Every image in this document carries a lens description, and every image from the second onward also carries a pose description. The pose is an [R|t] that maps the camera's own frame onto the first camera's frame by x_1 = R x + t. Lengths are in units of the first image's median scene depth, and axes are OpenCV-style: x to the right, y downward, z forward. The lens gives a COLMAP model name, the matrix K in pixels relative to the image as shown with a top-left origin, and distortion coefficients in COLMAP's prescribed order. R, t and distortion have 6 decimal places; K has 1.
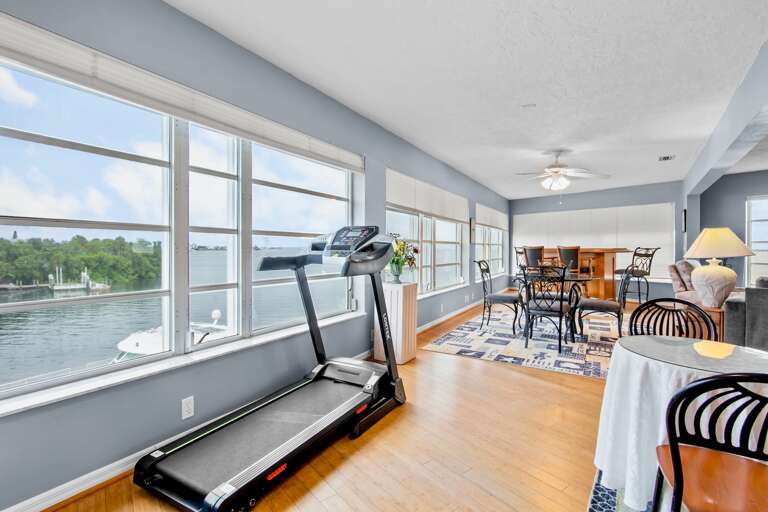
lens RADIAL K [[374.2, 0, 385.8], [0, 374.2, 253.4], [0, 0, 1]] dist [-0.006184, -0.001559]
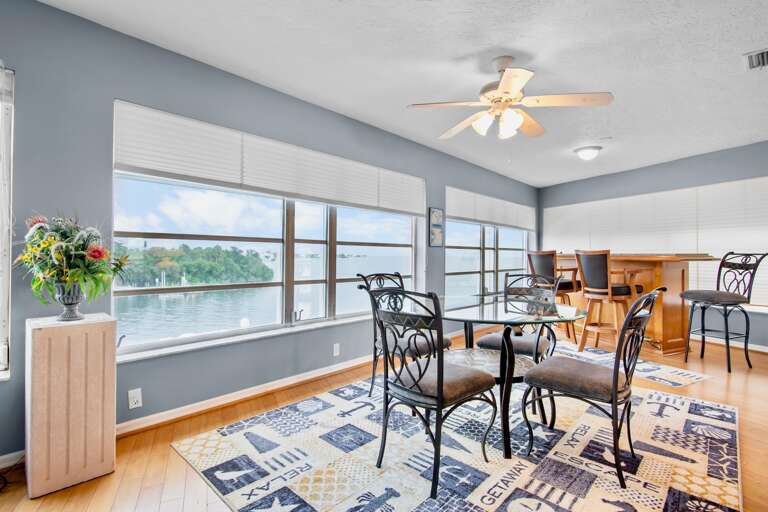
lens RADIAL K [[374.2, 0, 385.8], [0, 374.2, 253.4], [0, 0, 1]] dist [-0.006184, -0.001559]
pose [[0.974077, 0.000384, -0.226215, 0.289748], [-0.005195, 0.999773, -0.020673, 0.000136], [0.226156, 0.021312, 0.973858, 0.326071]]
